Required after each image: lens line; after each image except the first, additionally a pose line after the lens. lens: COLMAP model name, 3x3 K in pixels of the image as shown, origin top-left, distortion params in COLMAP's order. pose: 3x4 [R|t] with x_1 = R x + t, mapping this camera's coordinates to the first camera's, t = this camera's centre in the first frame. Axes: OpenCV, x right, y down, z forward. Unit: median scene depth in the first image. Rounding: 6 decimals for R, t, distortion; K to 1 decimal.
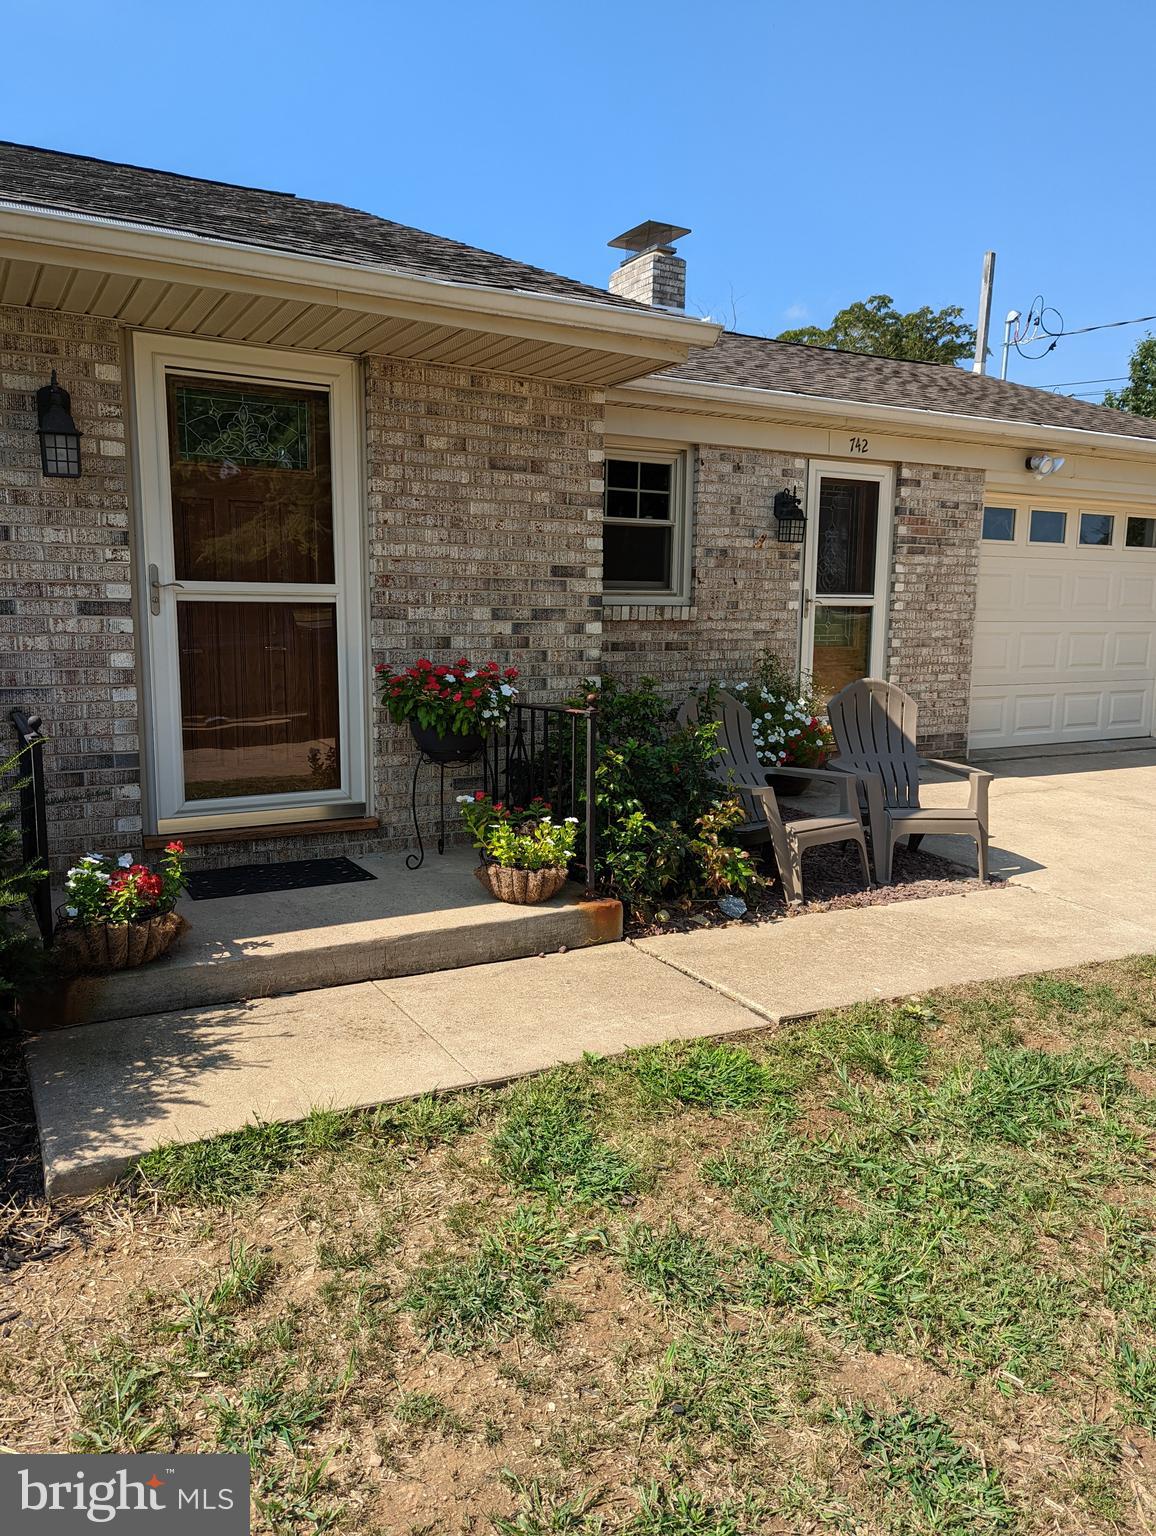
lens RADIAL K [[1093.7, 0, 578.0], [0, 1093.7, 768.0], [0, 0, 1]] dist [0.065334, -0.074849]
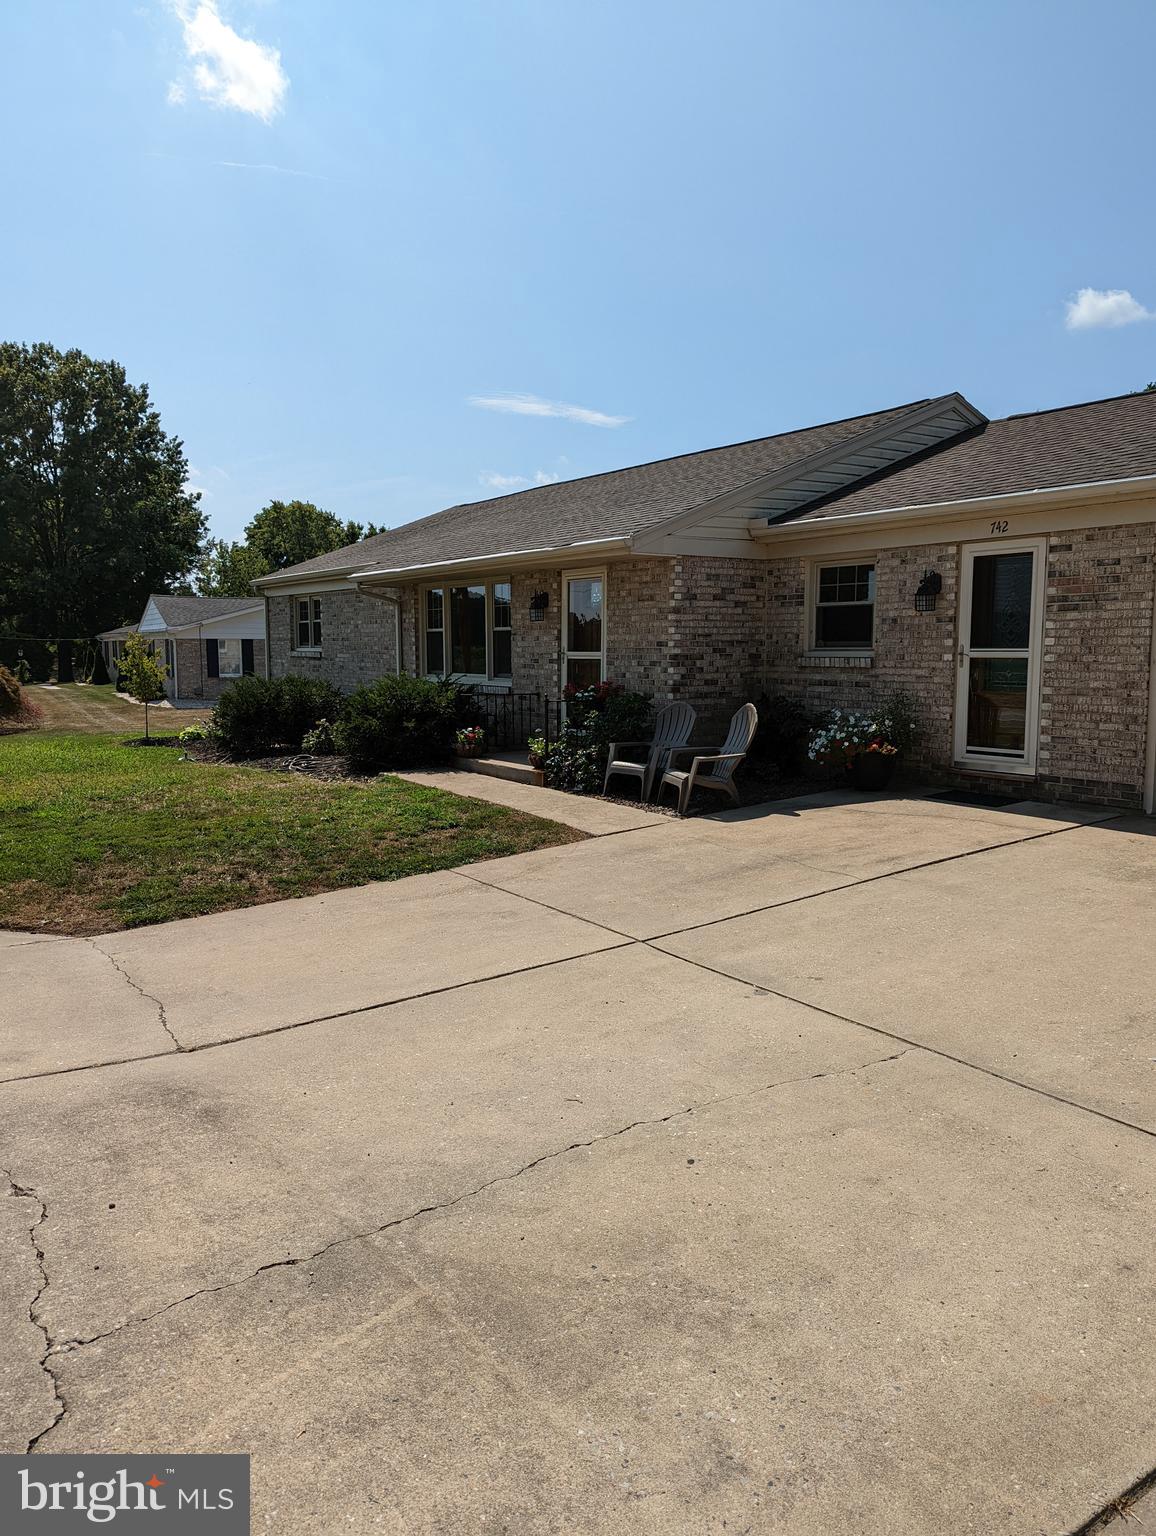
lens RADIAL K [[1093.7, 0, 578.0], [0, 1093.7, 768.0], [0, 0, 1]] dist [0.065334, -0.074849]
pose [[0.075402, 0.106408, -0.991459, 1.504657], [-0.134270, 0.986318, 0.095645, -0.086755], [0.988072, 0.125911, 0.088658, 0.479255]]
